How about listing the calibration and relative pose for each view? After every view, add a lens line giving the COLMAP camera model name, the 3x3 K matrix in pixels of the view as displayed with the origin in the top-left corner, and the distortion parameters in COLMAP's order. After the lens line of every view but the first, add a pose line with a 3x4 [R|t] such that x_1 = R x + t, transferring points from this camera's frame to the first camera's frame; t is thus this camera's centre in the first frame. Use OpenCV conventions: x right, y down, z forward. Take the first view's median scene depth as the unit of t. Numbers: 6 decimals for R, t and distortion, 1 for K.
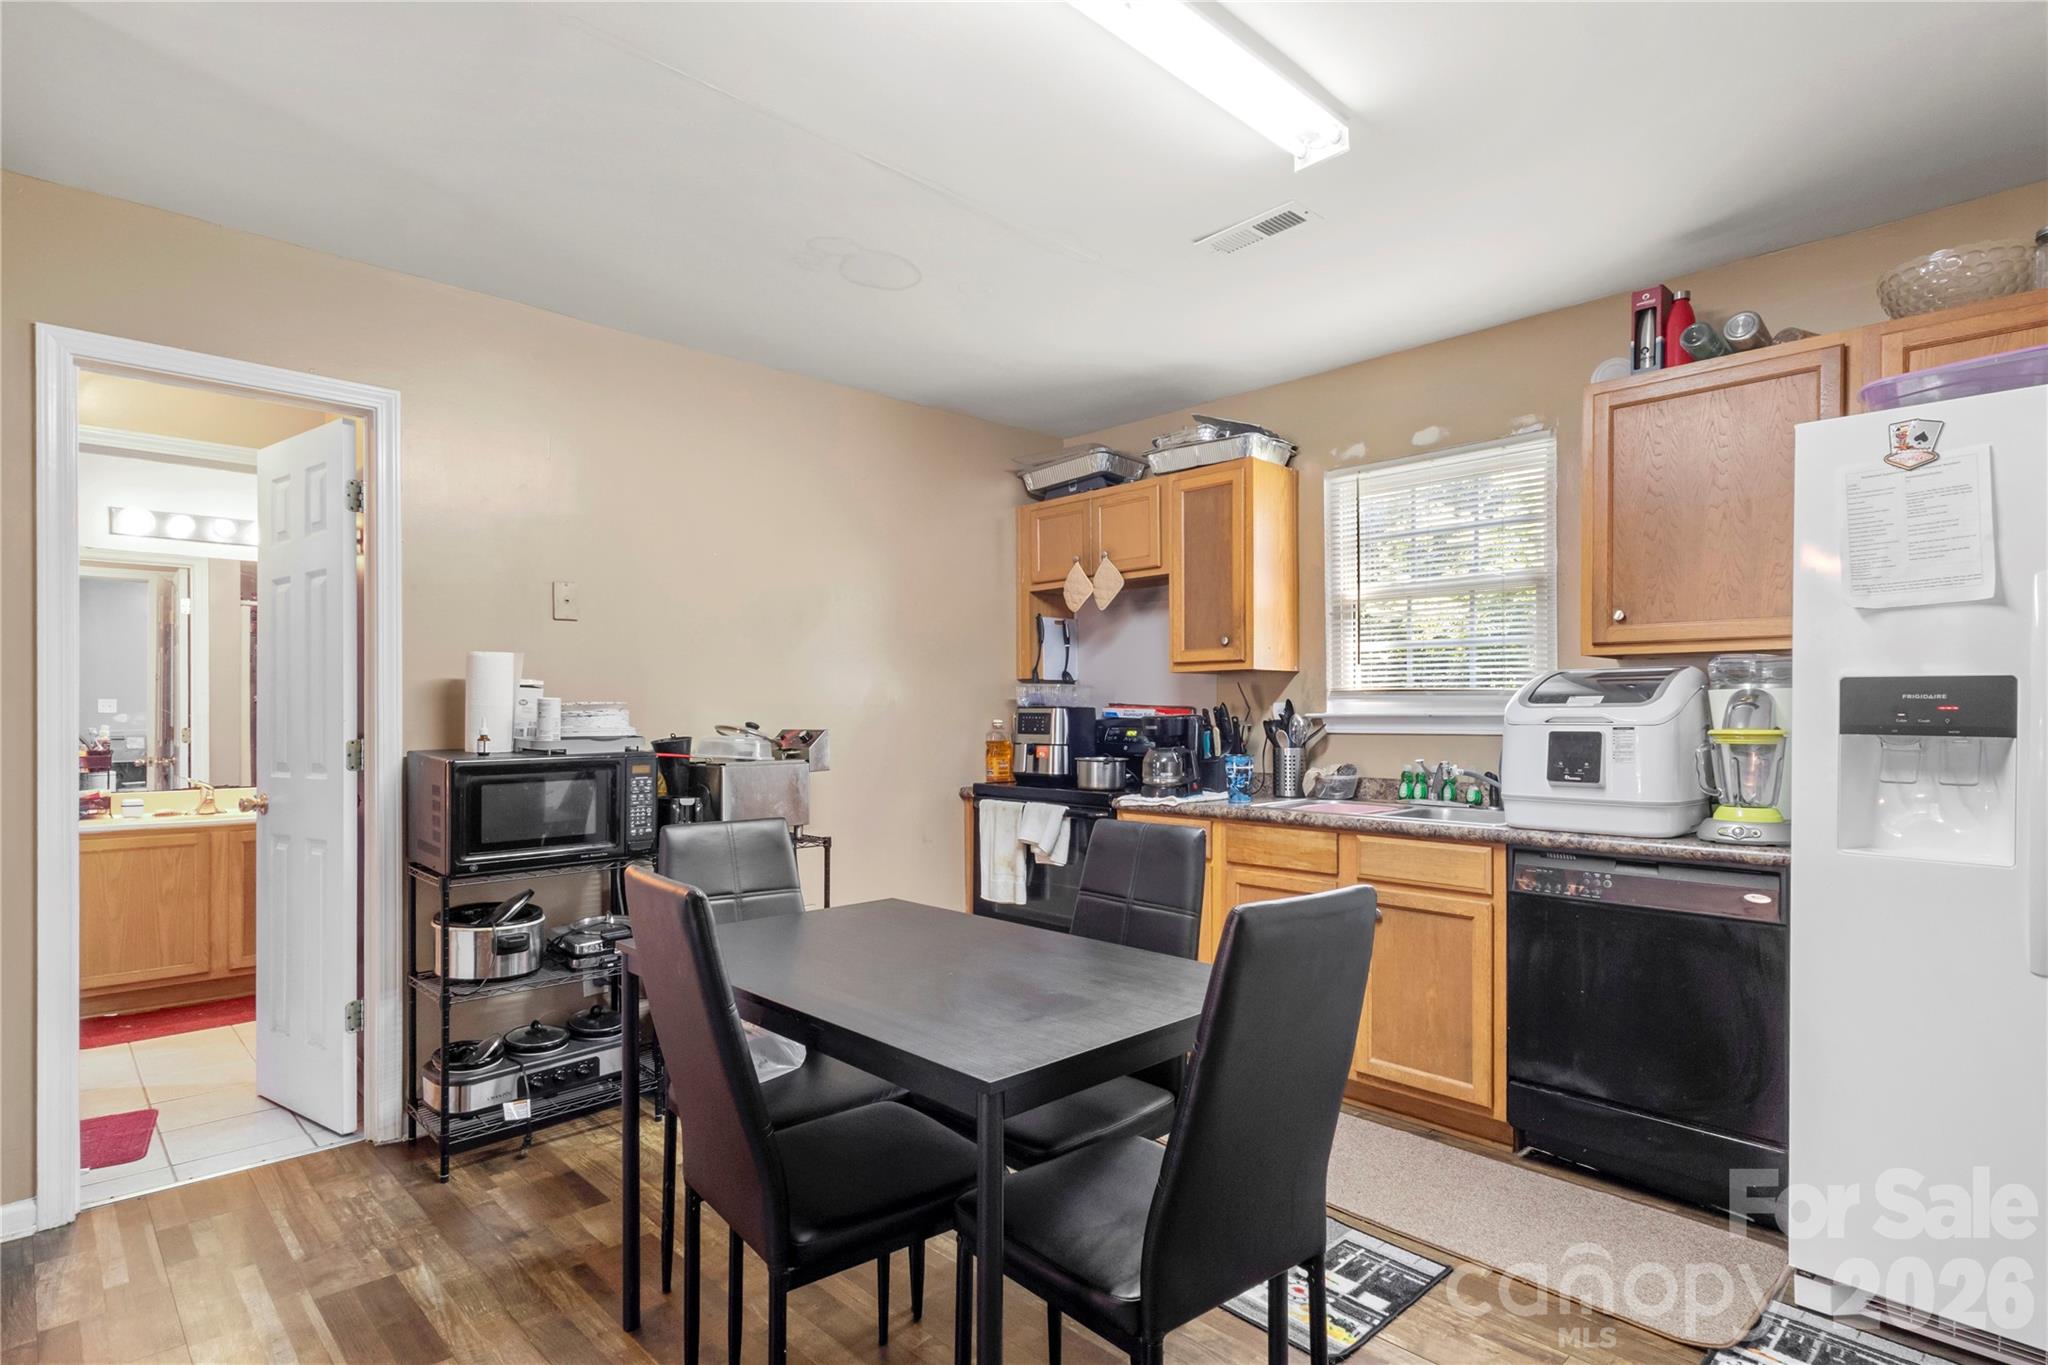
lens RADIAL K [[1044.7, 0, 1004.6], [0, 1044.7, 708.1], [0, 0, 1]] dist [0.012100, 0.000063]
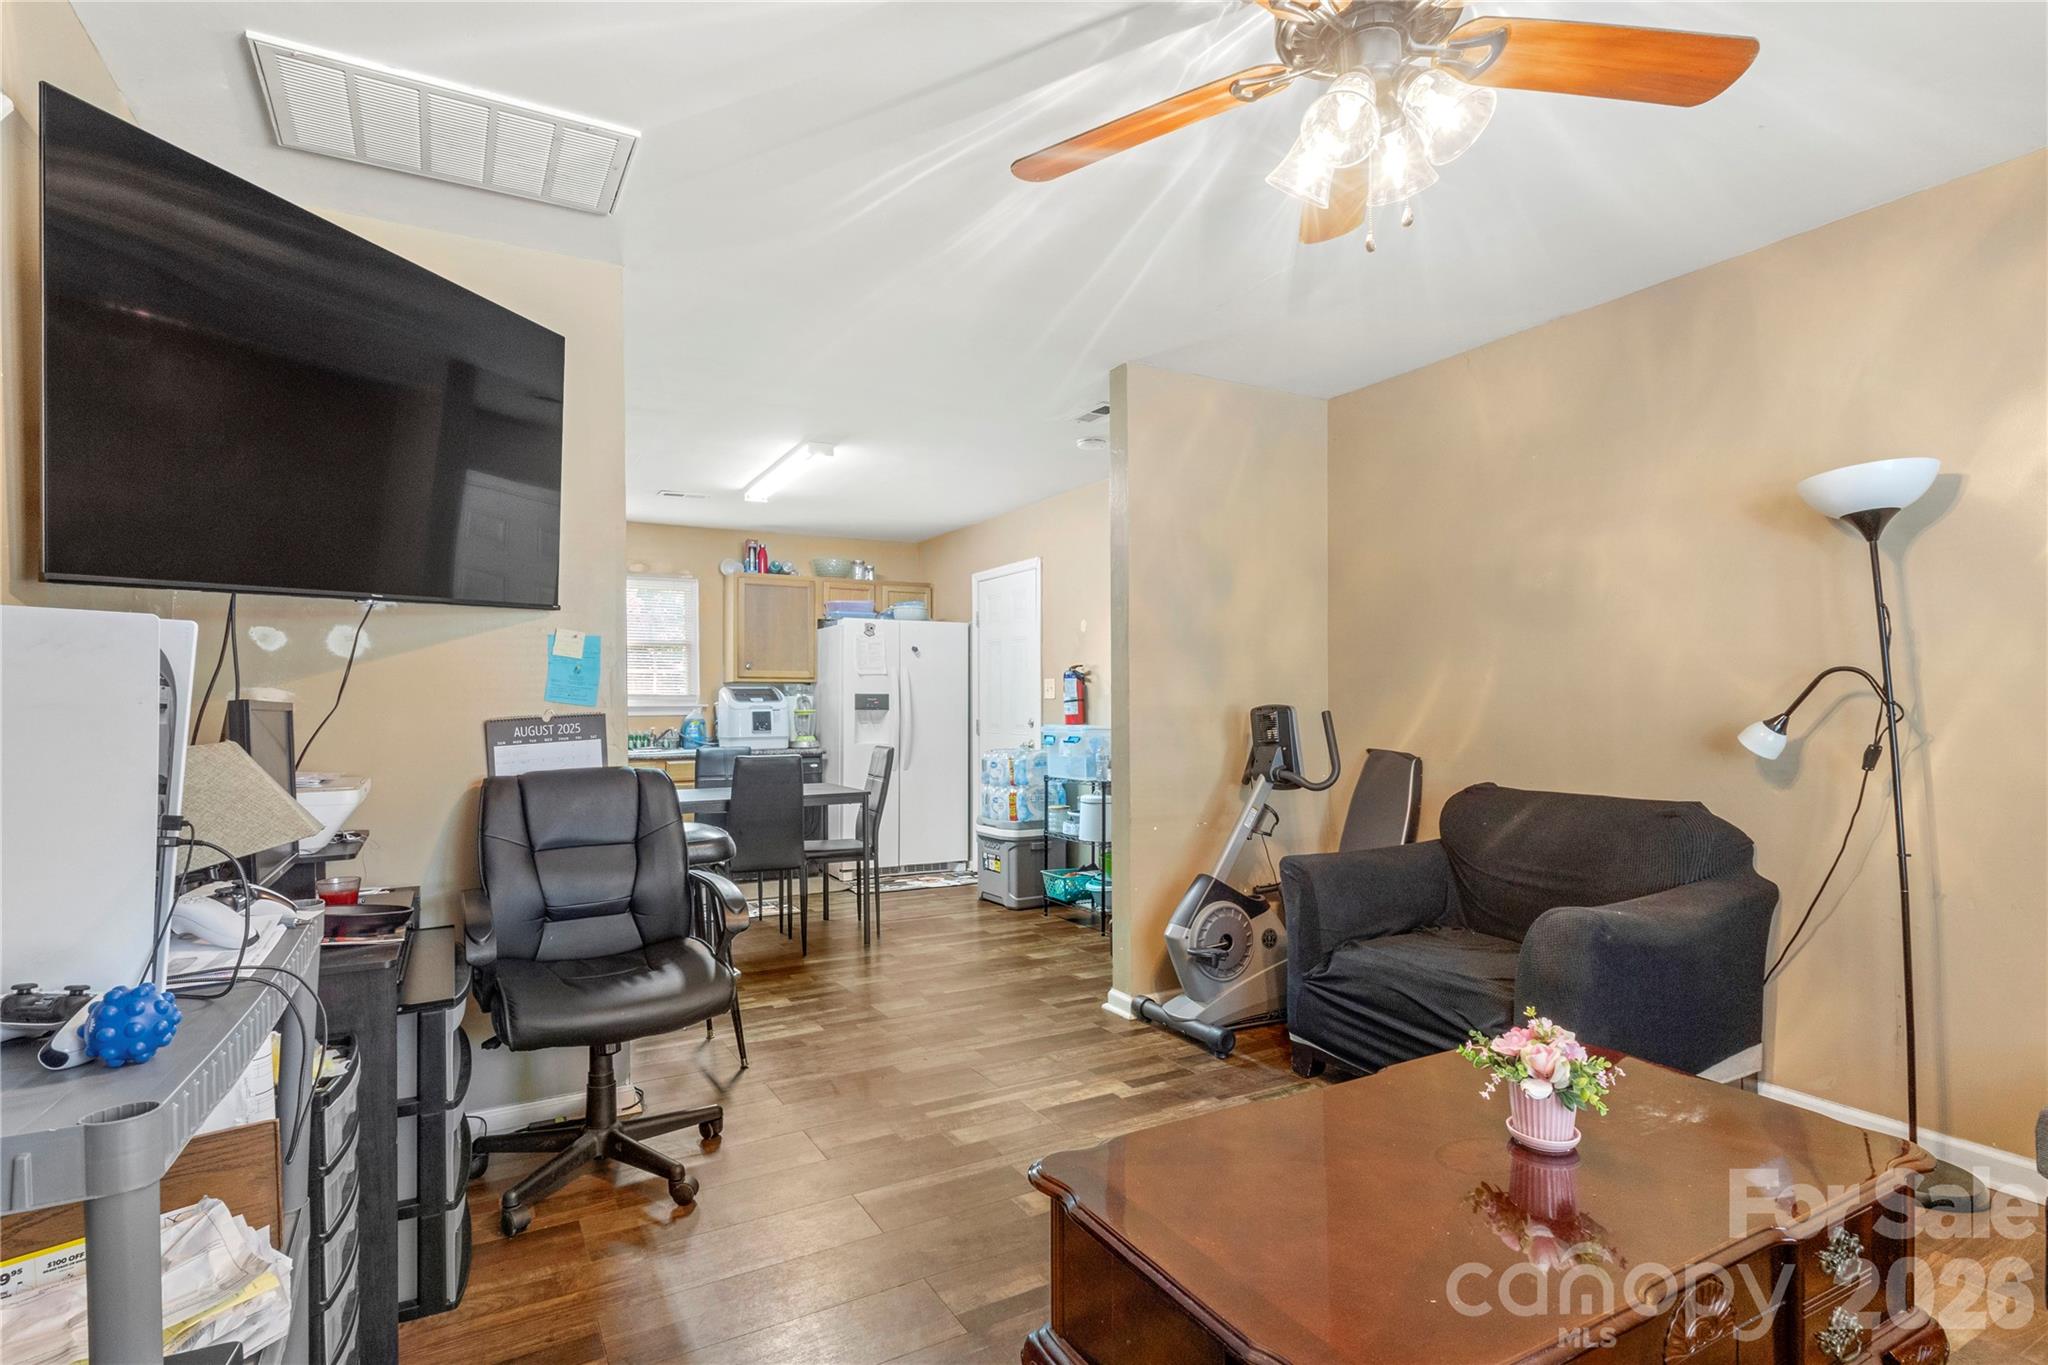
lens RADIAL K [[1044.7, 0, 1018.8], [0, 1044.7, 697.6], [0, 0, 1]] dist [0.012100, 0.000063]
pose [[0.247124, 0.006129, 0.968965, -1.461590], [0.003176, 0.999970, -0.007135, 0.006387], [-0.968979, 0.004841, 0.247096, -0.224632]]
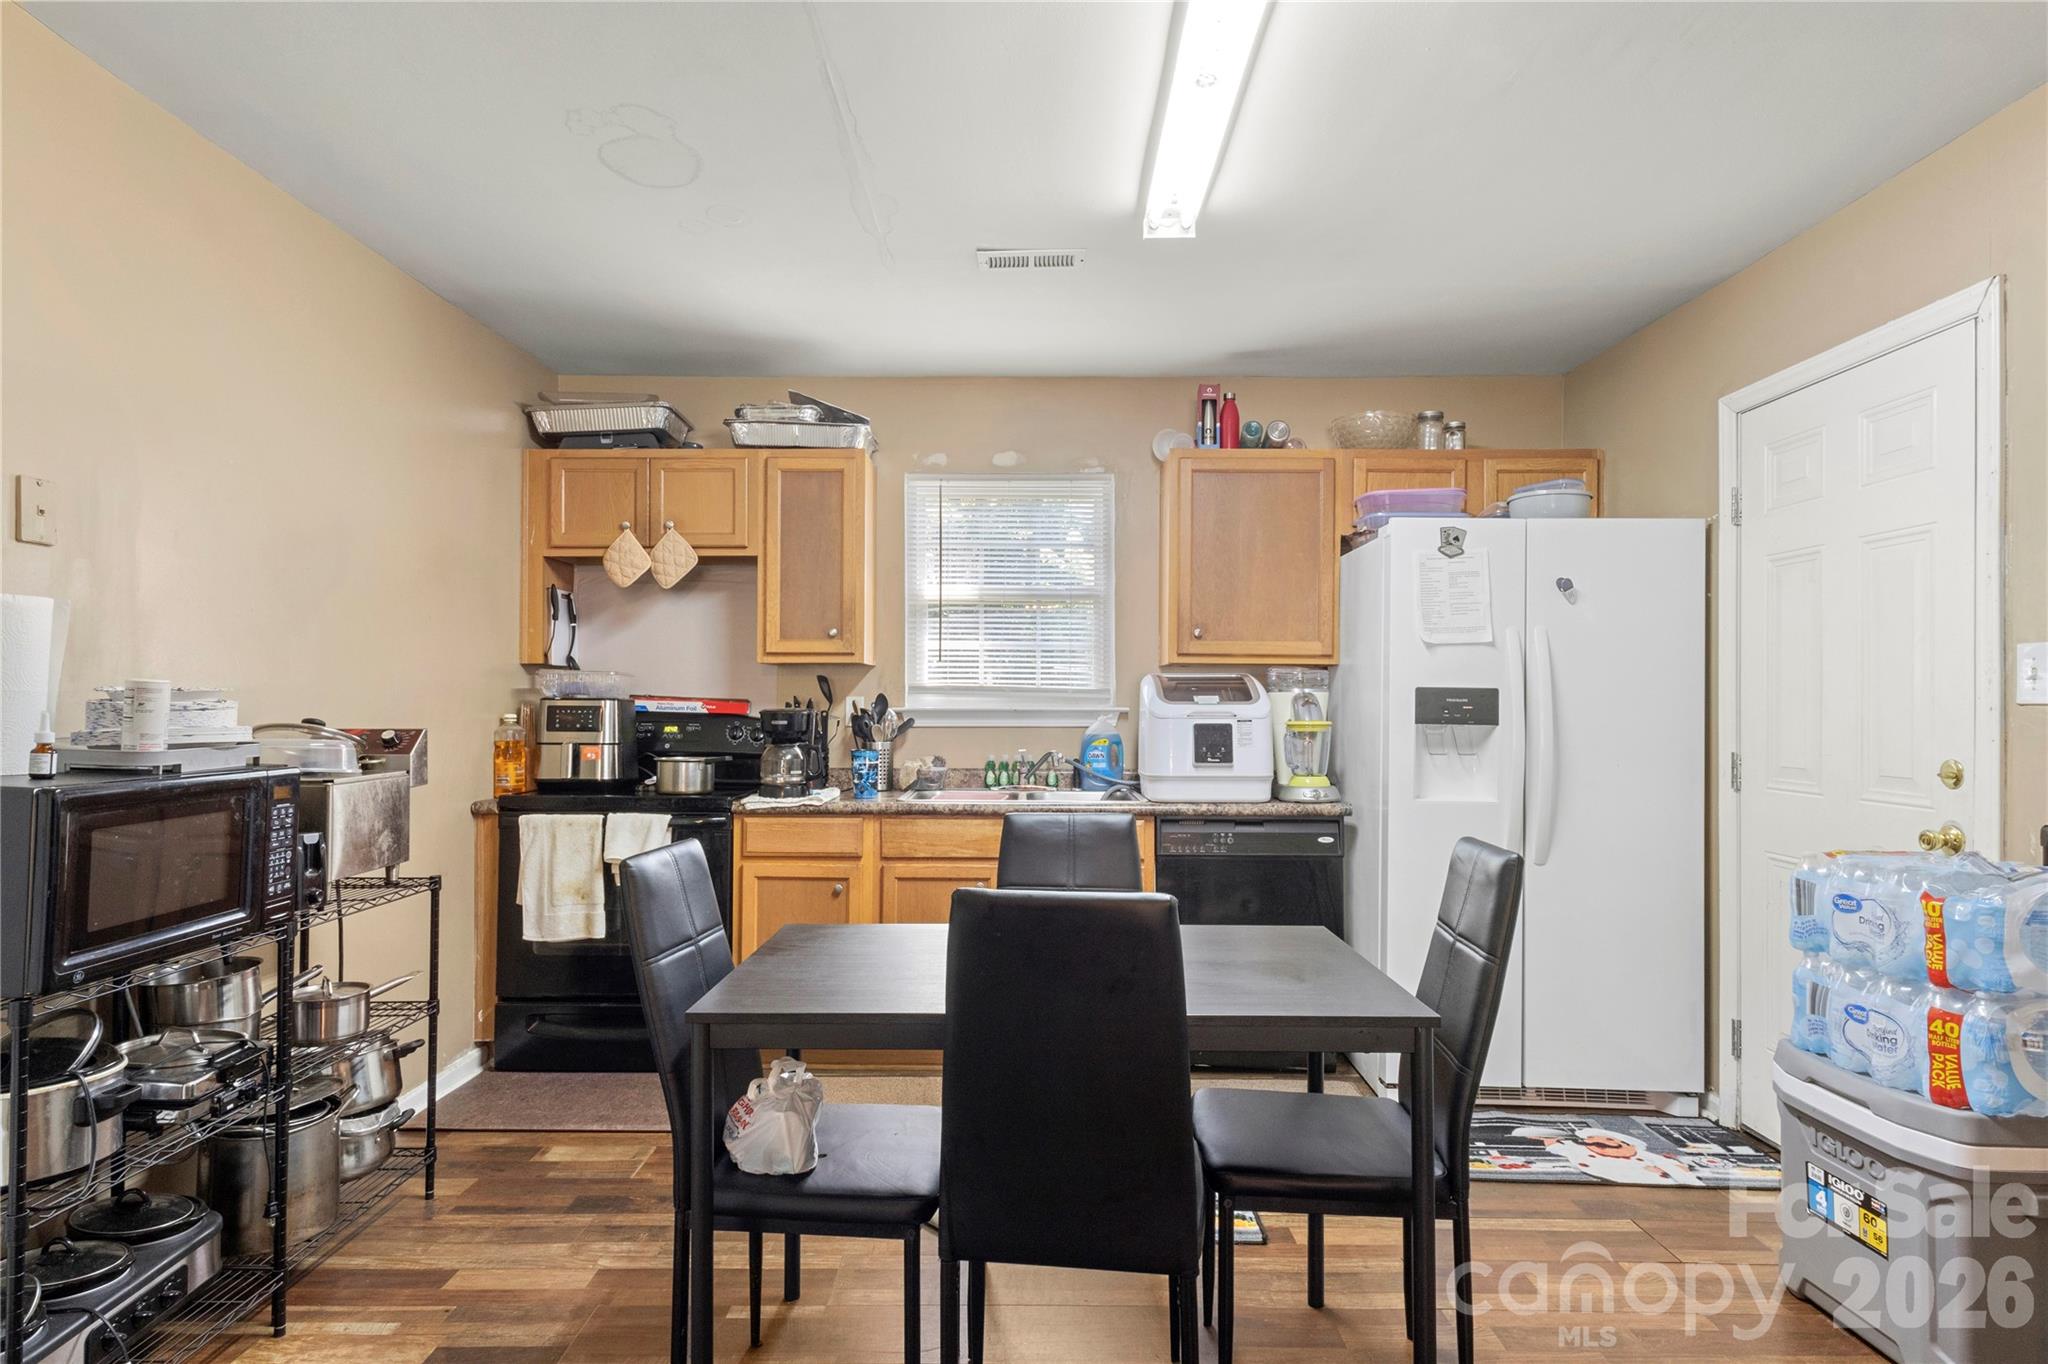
lens RADIAL K [[1153.7, 0, 1013.1], [0, 1153.7, 685.2], [0, 0, 1]] dist [0.016335, 0.001949]
pose [[0.691876, 0.016786, 0.721821, -0.505337], [-0.008109, 0.999847, -0.015479, -0.000414], [-0.721970, 0.004856, 0.691907, 0.157397]]
